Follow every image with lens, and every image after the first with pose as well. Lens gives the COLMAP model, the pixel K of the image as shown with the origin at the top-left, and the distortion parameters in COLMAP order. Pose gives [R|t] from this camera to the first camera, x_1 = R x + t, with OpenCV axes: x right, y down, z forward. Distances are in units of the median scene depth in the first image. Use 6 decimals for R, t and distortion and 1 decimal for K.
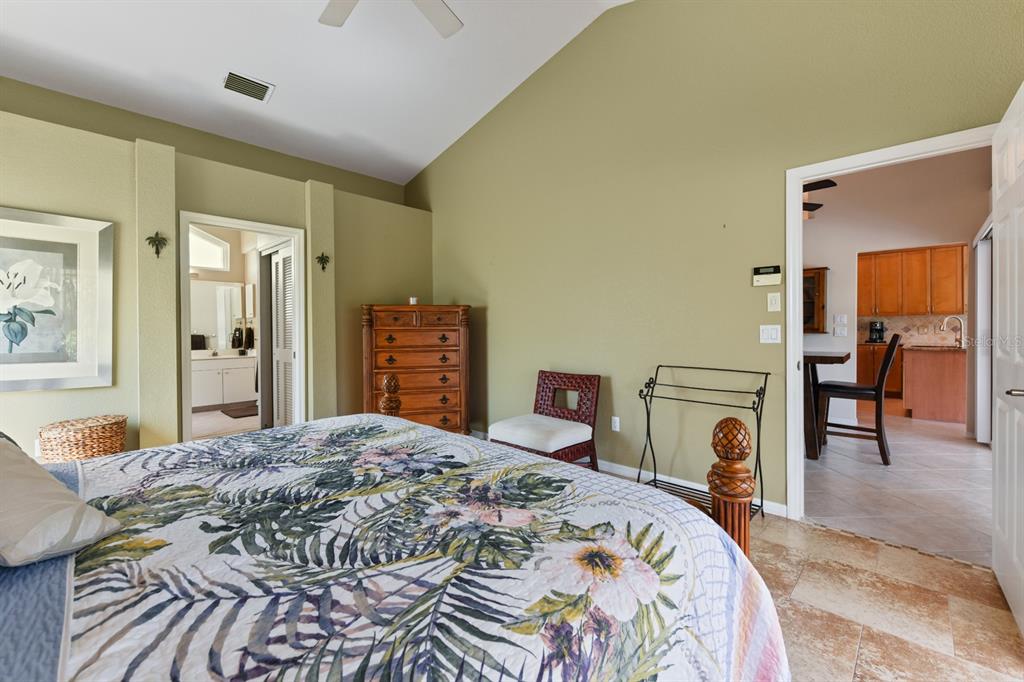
lens RADIAL K [[432.3, 0, 513.1], [0, 432.3, 334.4], [0, 0, 1]] dist [0.001598, 0.000066]
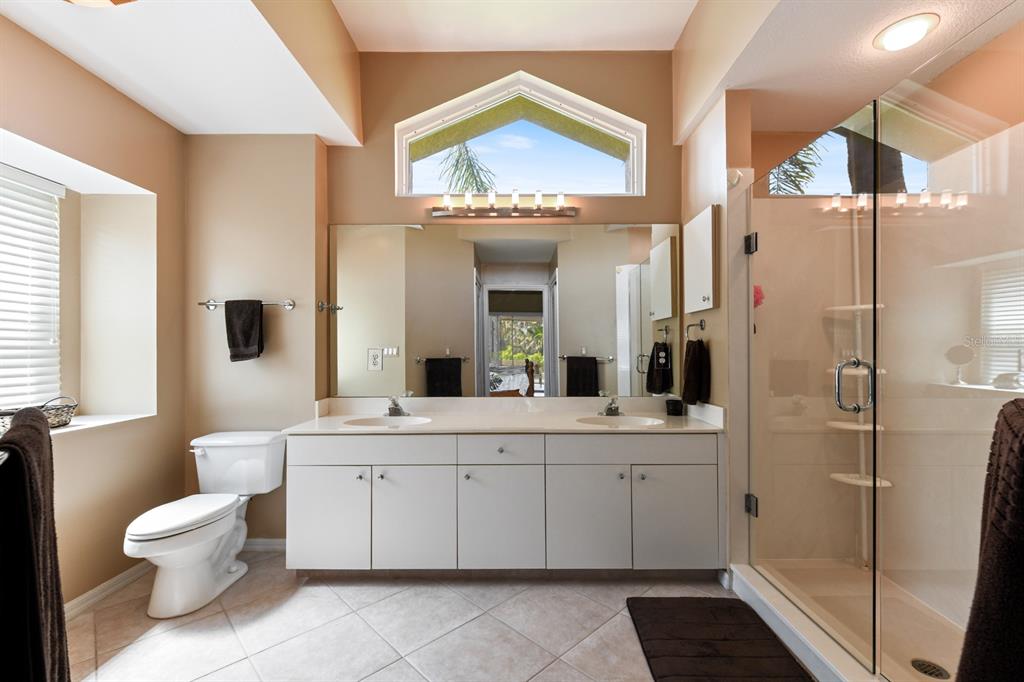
lens RADIAL K [[432.3, 0, 513.1], [0, 432.3, 334.4], [0, 0, 1]] dist [0.001598, 0.000066]
pose [[0.676543, -0.021327, -0.736094, -0.446922], [-0.007700, 0.999321, -0.036031, -0.008452], [0.736363, 0.030045, 0.675919, 0.645895]]
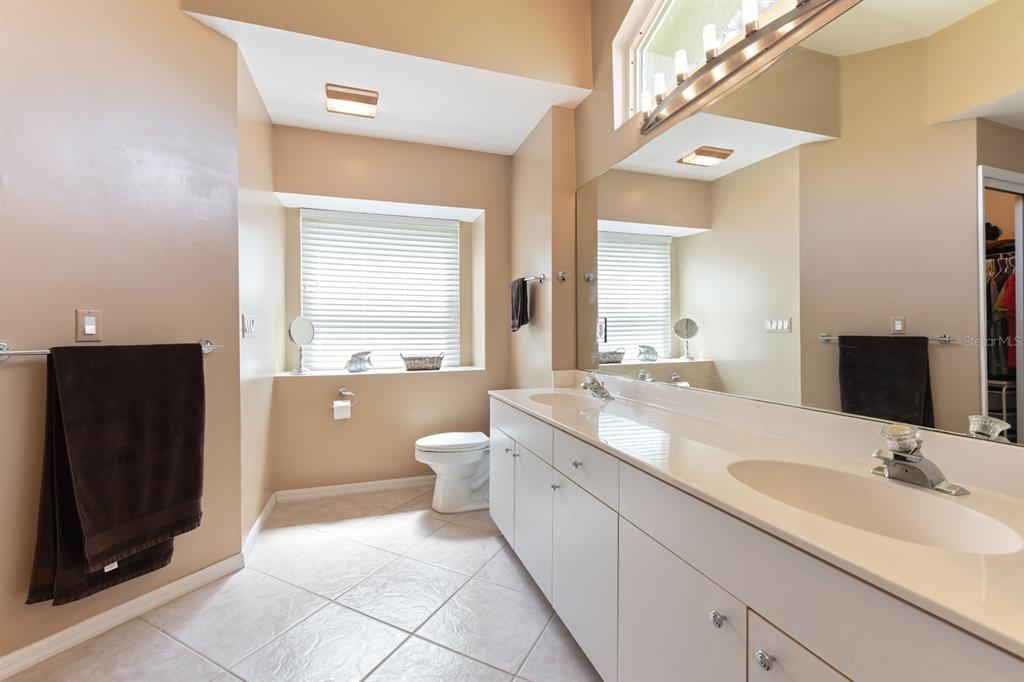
lens RADIAL K [[443.4, 0, 512.7], [0, 443.4, 322.1], [0, 0, 1]] dist [0.020538, 0.000022]
pose [[-0.471042, 0.001110, -0.882110, -0.477126], [-0.001700, 0.999996, 0.002166, -0.008703], [0.882109, 0.002520, -0.471038, 0.934728]]
